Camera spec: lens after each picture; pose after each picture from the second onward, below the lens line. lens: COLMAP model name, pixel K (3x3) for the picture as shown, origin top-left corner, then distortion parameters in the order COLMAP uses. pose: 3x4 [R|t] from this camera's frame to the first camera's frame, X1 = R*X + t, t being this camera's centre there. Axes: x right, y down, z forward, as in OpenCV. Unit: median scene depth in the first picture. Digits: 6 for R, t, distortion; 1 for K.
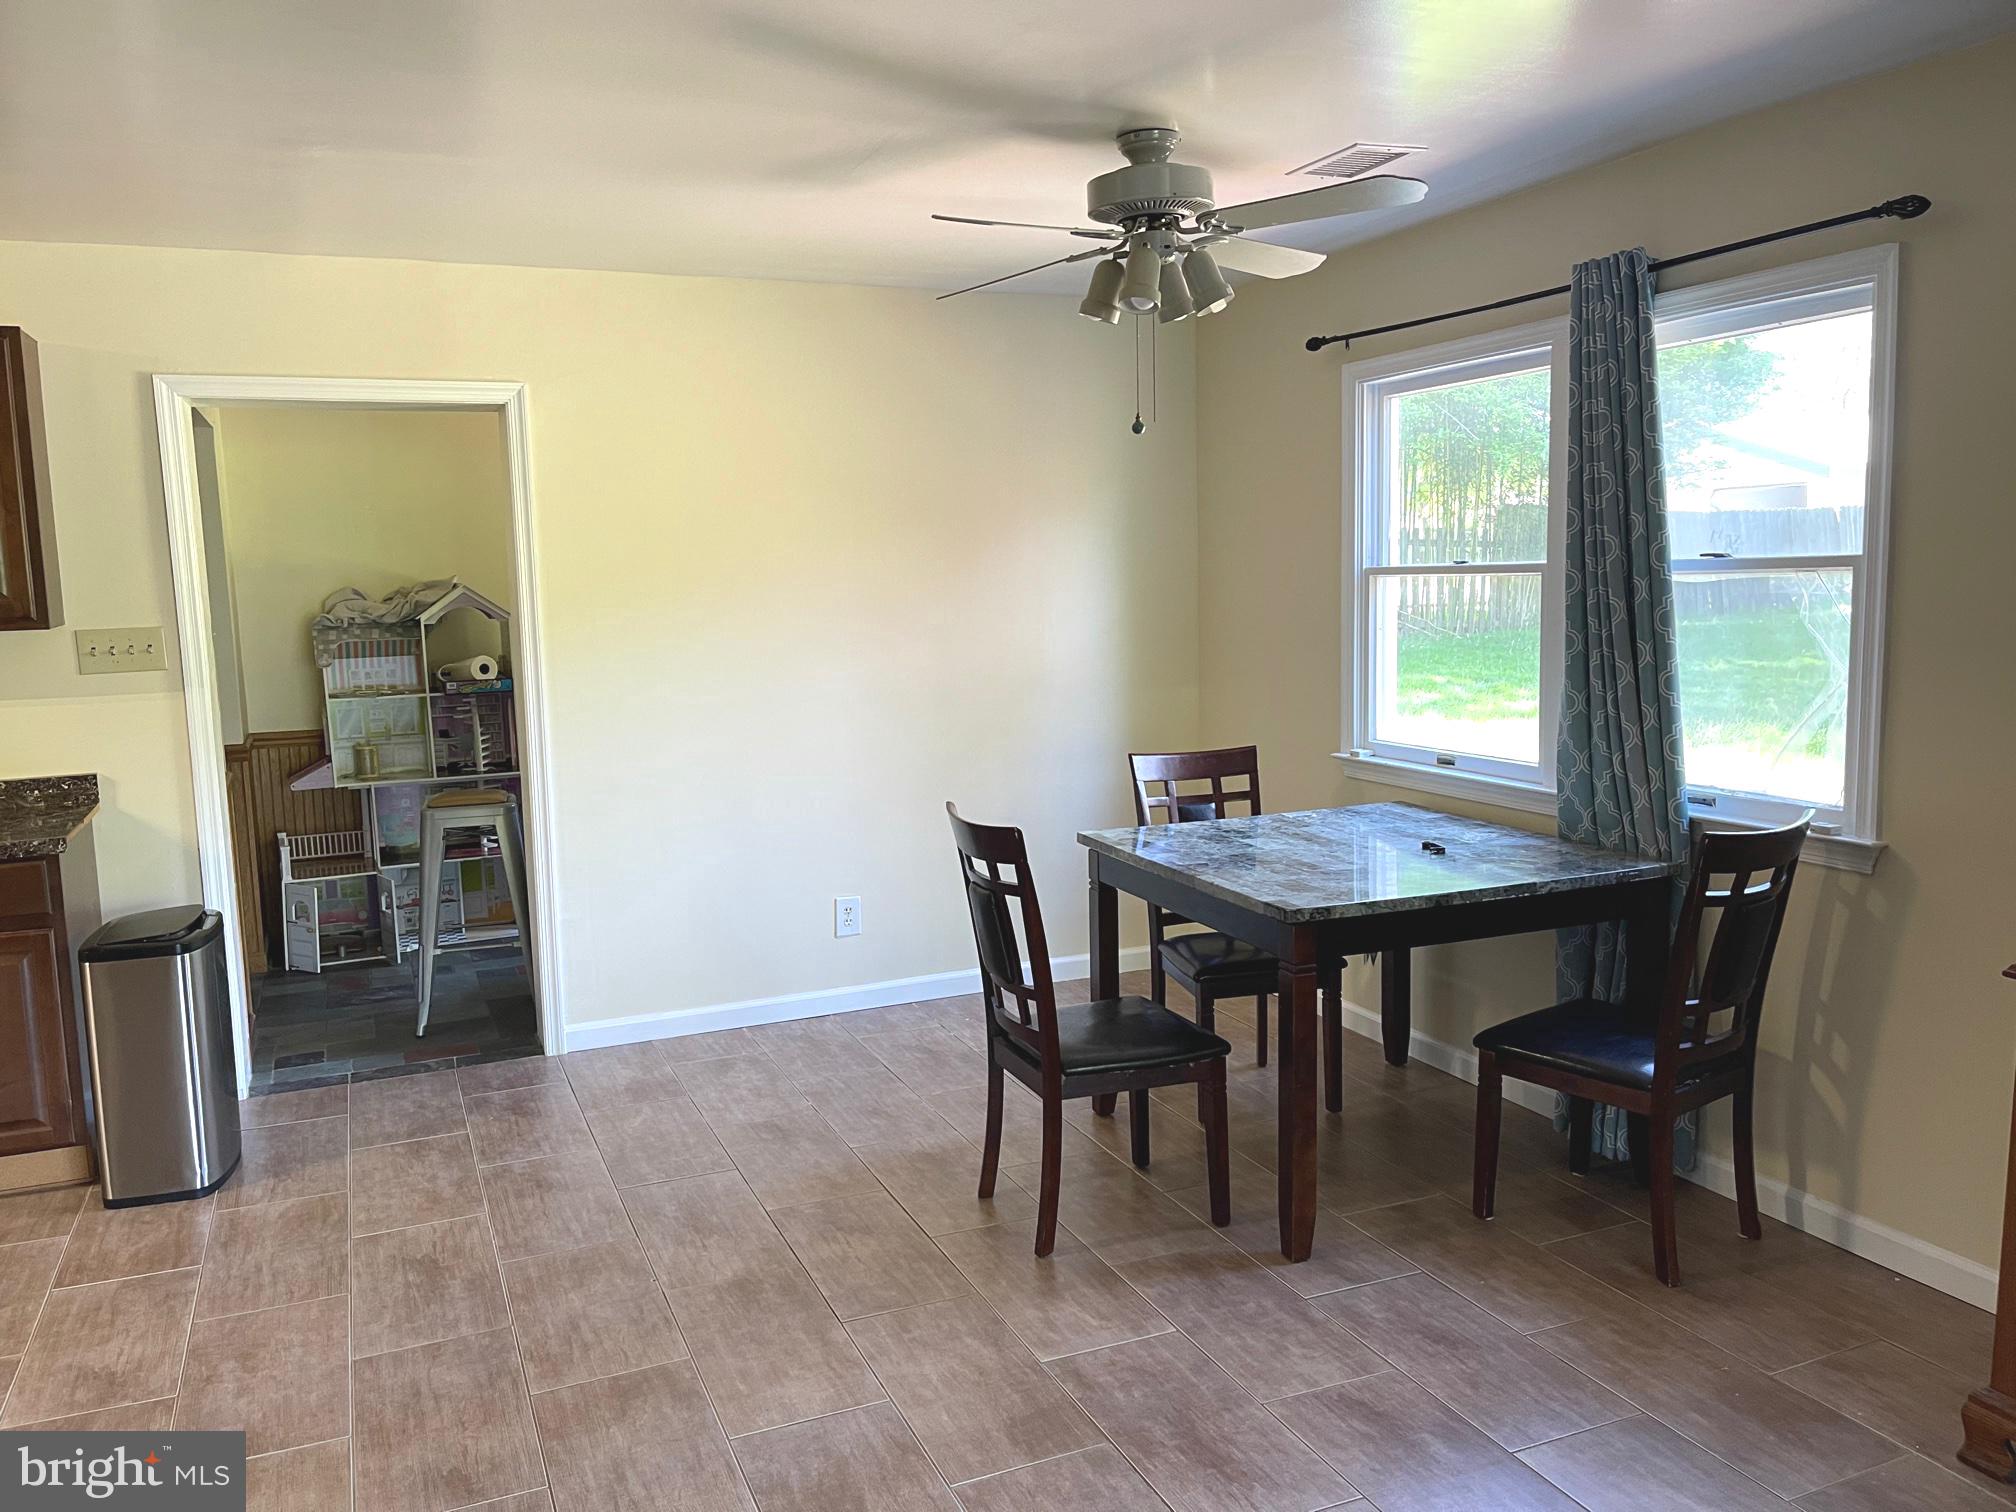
lens RADIAL K [[1517.7, 0, 1005.5], [0, 1517.7, 755.7], [0, 0, 1]] dist [0.039194, -0.061120]
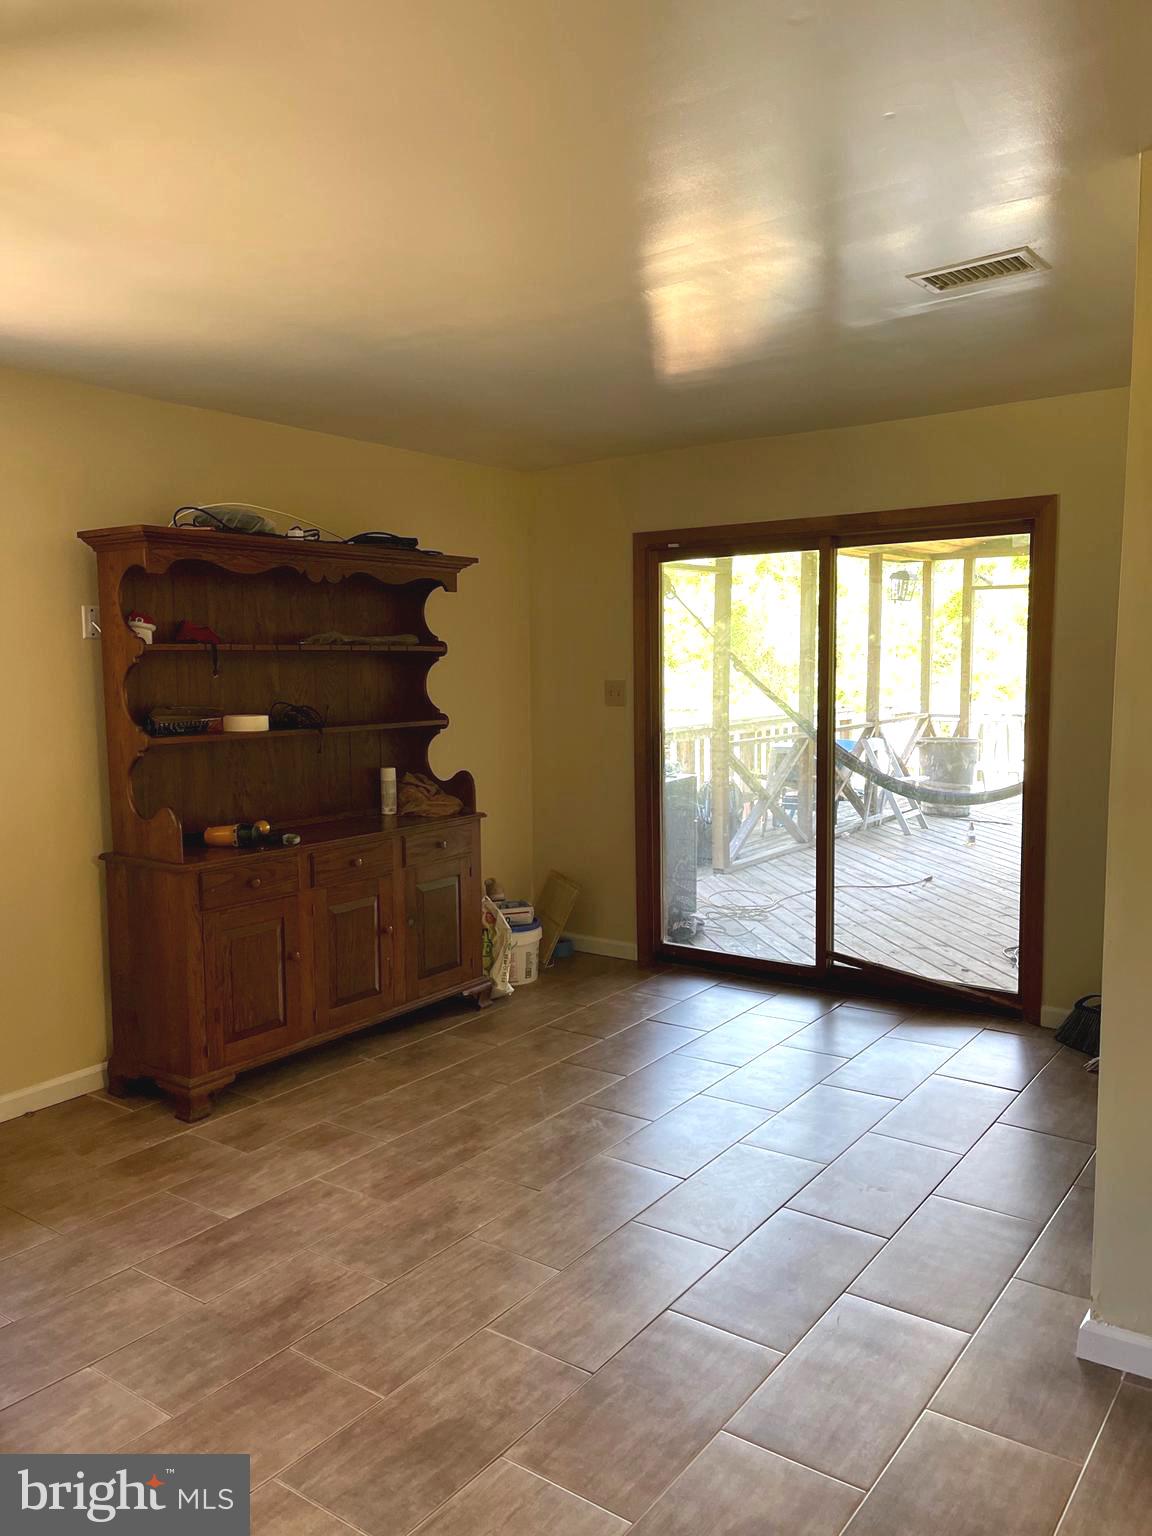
lens RADIAL K [[1156.3, 0, 574.9], [0, 1156.3, 768.8], [0, 0, 1]] dist [0.039194, -0.061120]
pose [[-0.504759, -0.056981, 0.861378, -0.828707], [0.126075, 0.982254, 0.138857, -0.123027], [-0.854004, 0.178688, -0.488618, 1.144339]]
